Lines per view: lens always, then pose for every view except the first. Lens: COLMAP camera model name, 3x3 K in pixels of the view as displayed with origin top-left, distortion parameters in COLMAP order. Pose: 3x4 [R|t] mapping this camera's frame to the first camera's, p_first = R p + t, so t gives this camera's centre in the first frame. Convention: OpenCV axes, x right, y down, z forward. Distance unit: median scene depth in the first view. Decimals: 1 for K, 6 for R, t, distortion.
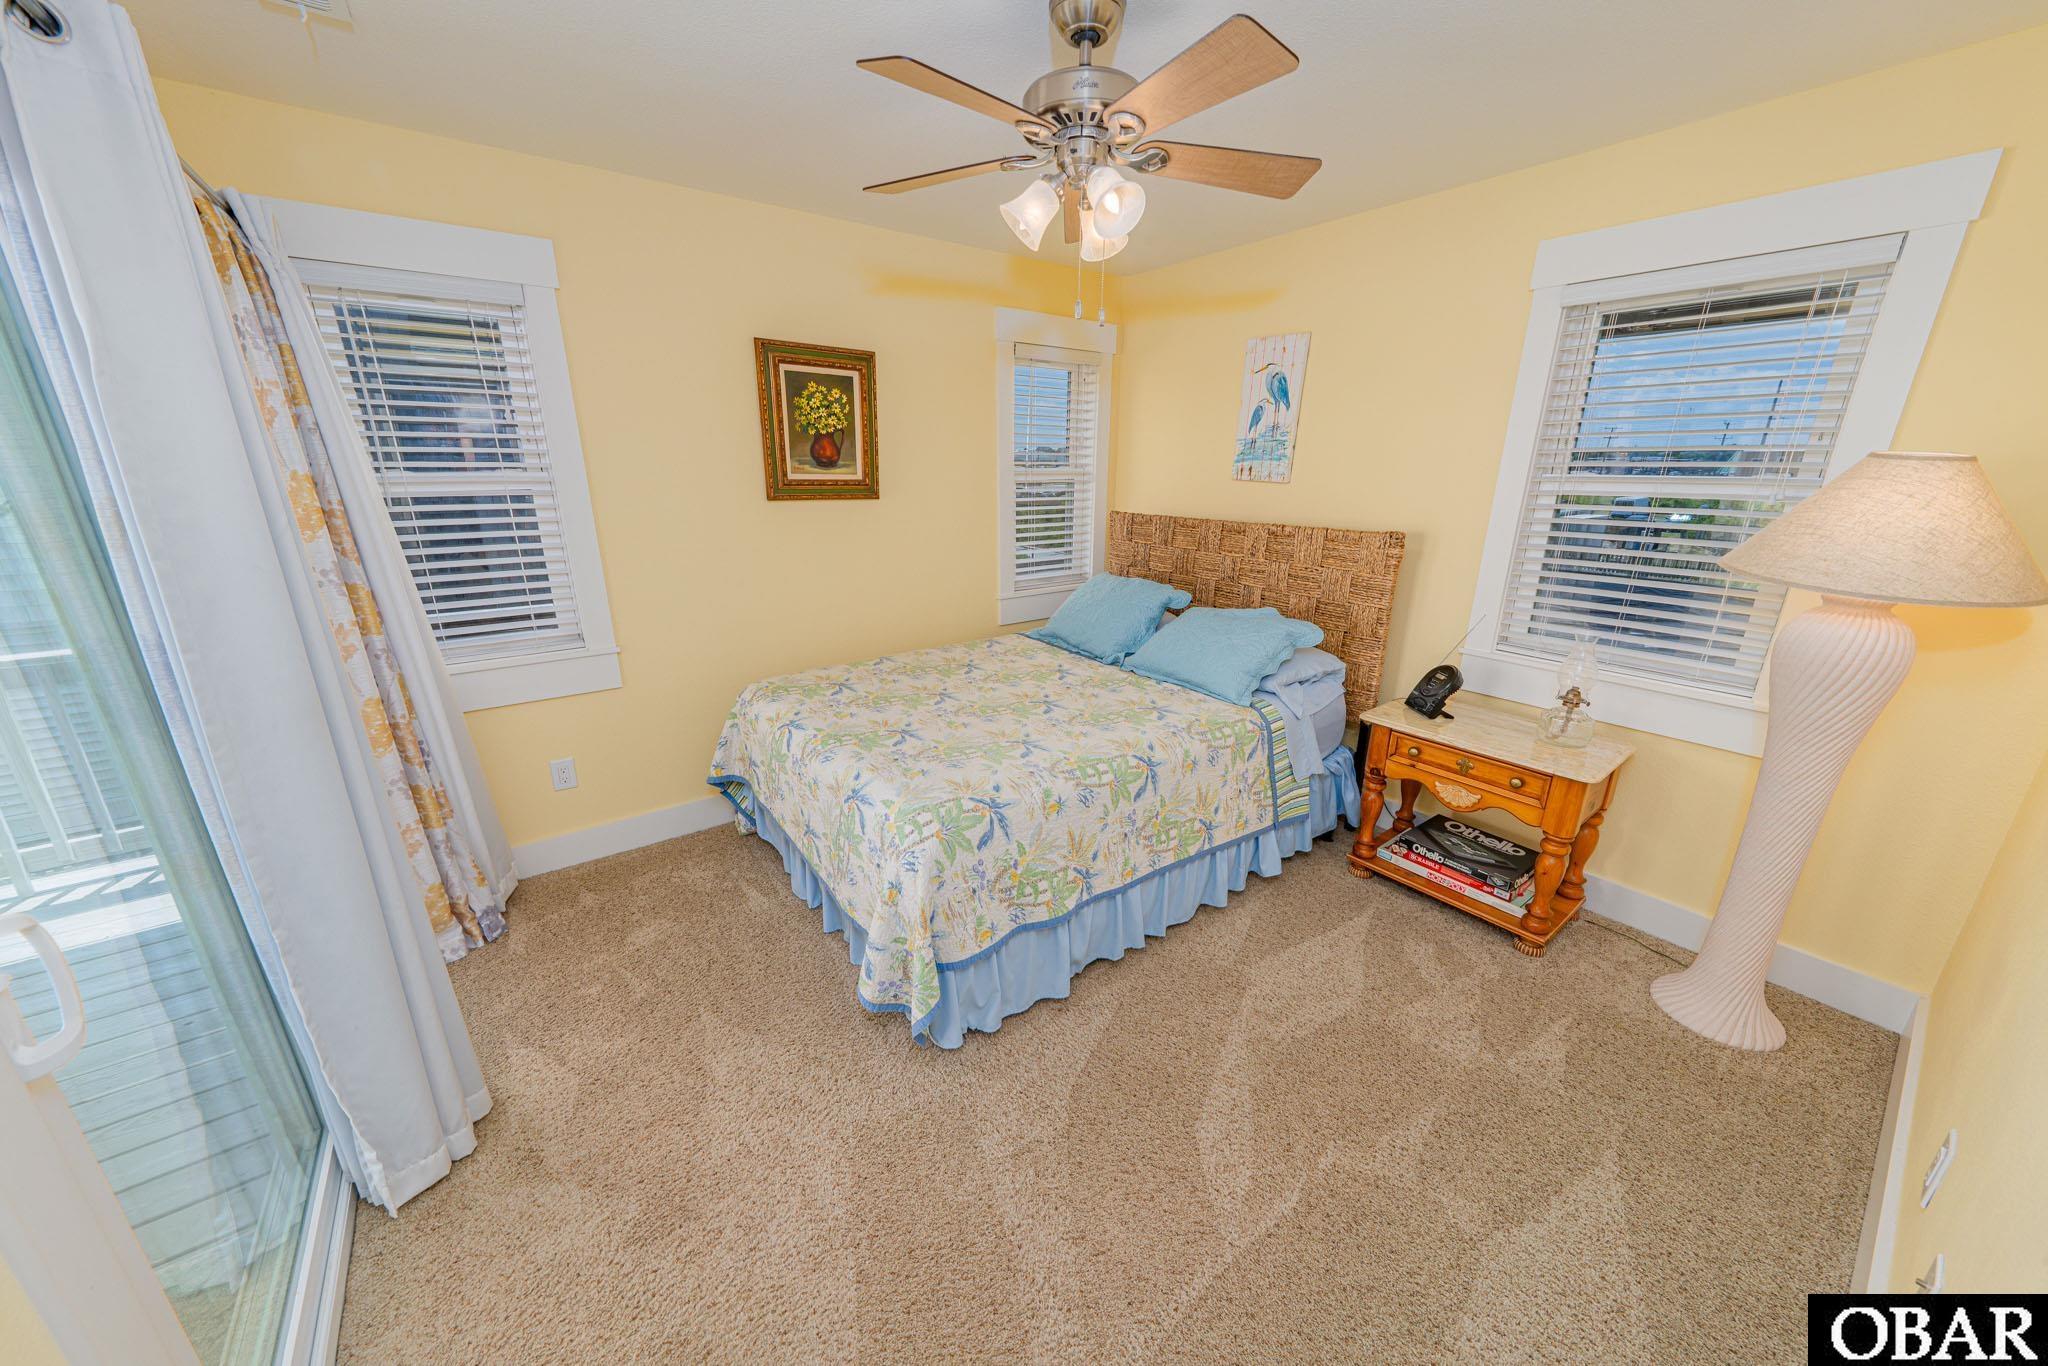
lens RADIAL K [[702.6, 0, 1011.0], [0, 702.6, 687.4], [0, 0, 1]] dist [-0.003340, 0.000093]
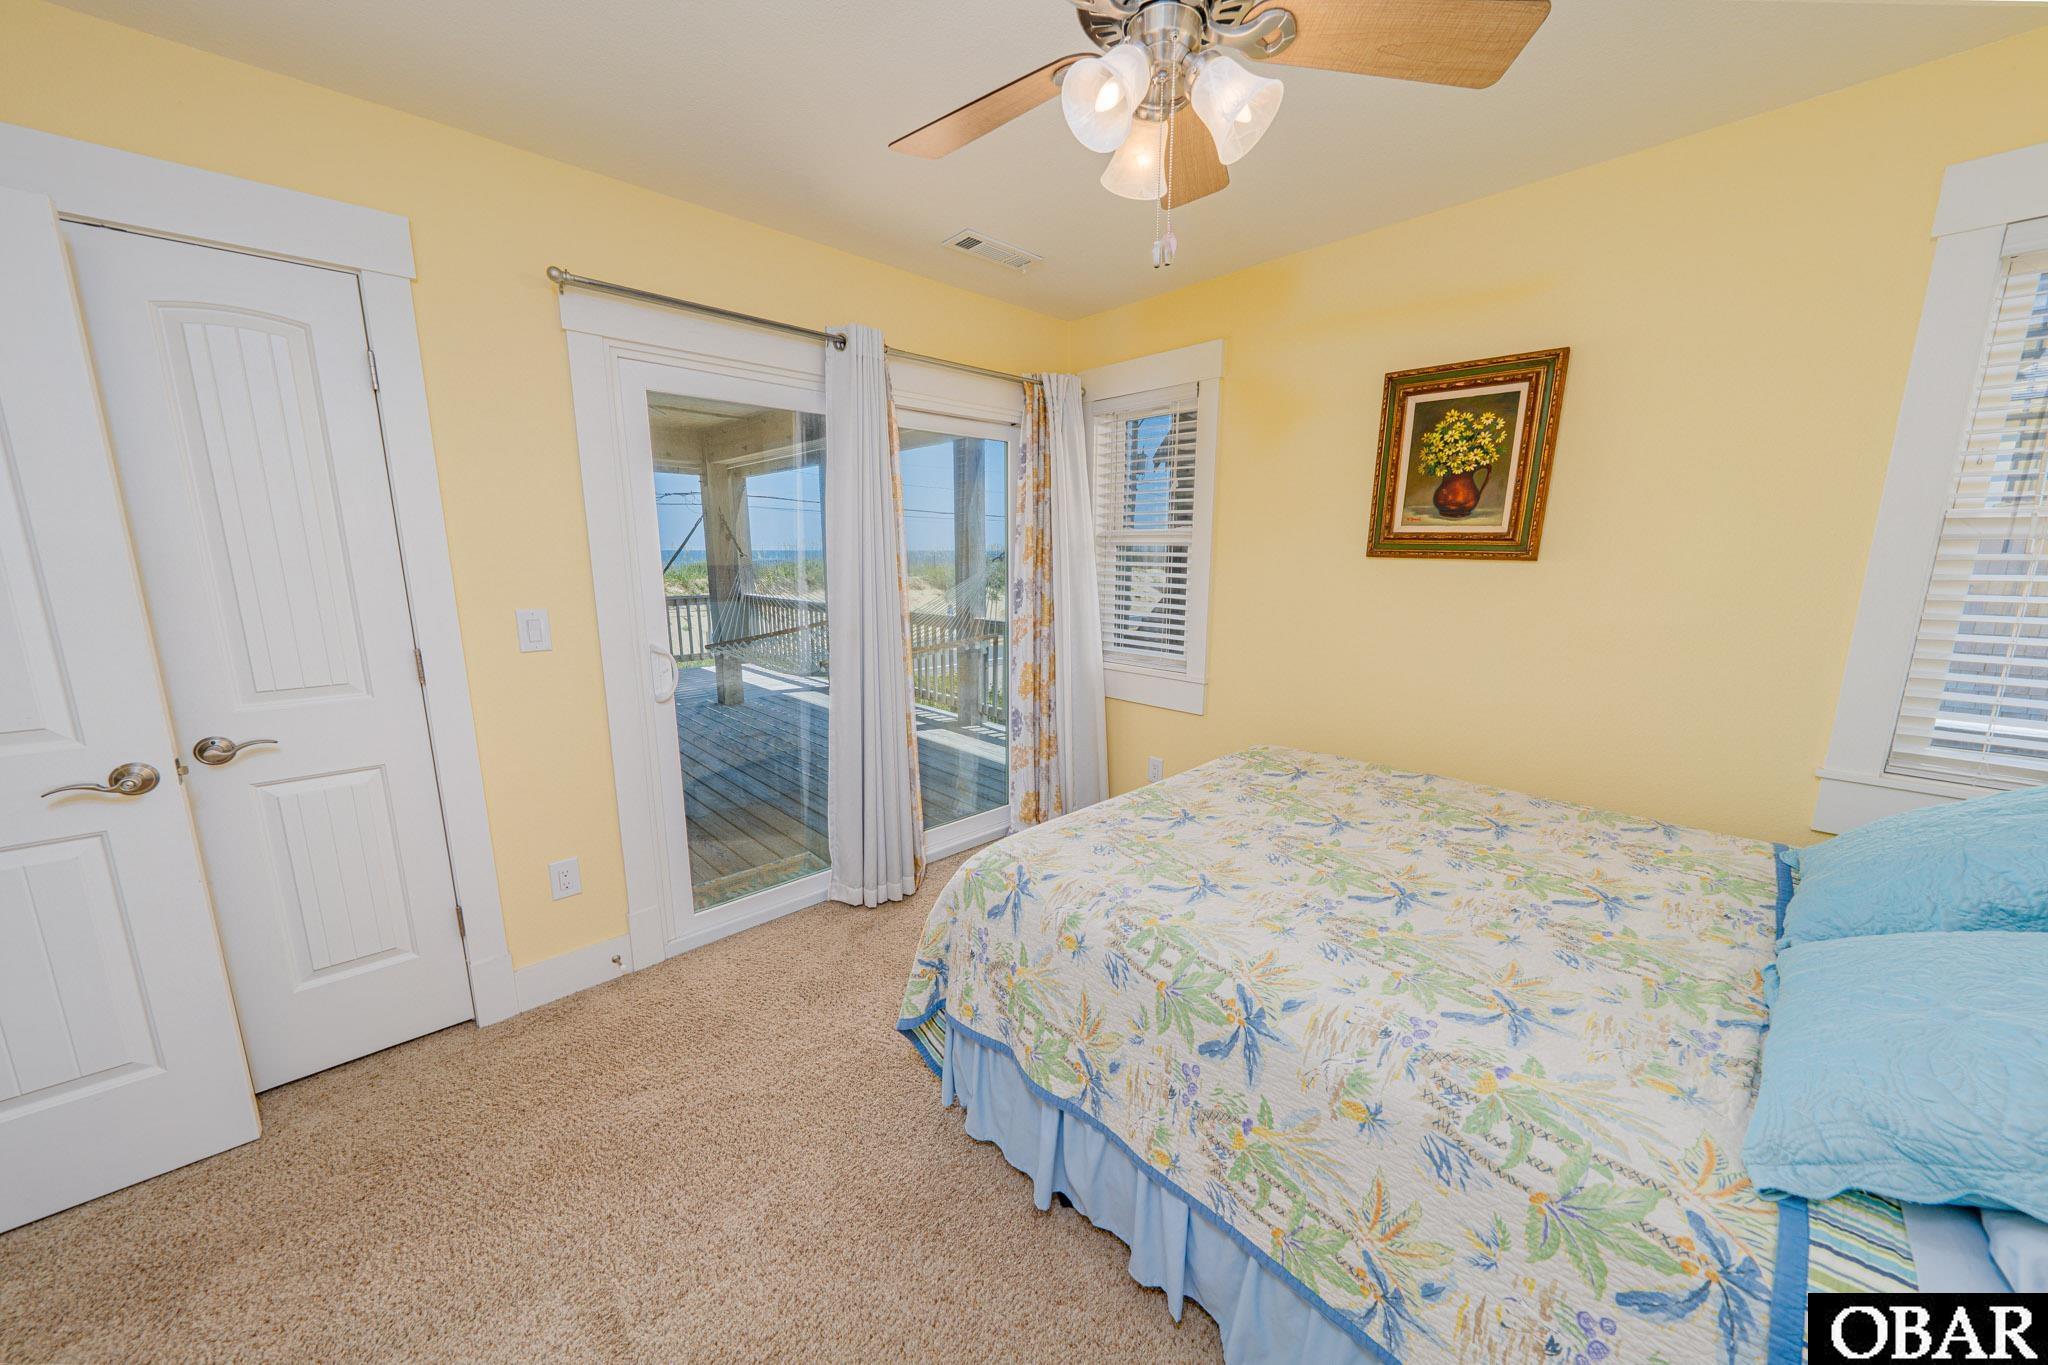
lens RADIAL K [[702.6, 0, 1014.4], [0, 702.6, 681.0], [0, 0, 1]] dist [-0.003340, 0.000093]
pose [[0.133552, 0.183955, -0.973820, 0.471379], [-0.302154, 0.943396, 0.136770, -0.111075], [0.943857, 0.275978, 0.181575, 0.485408]]
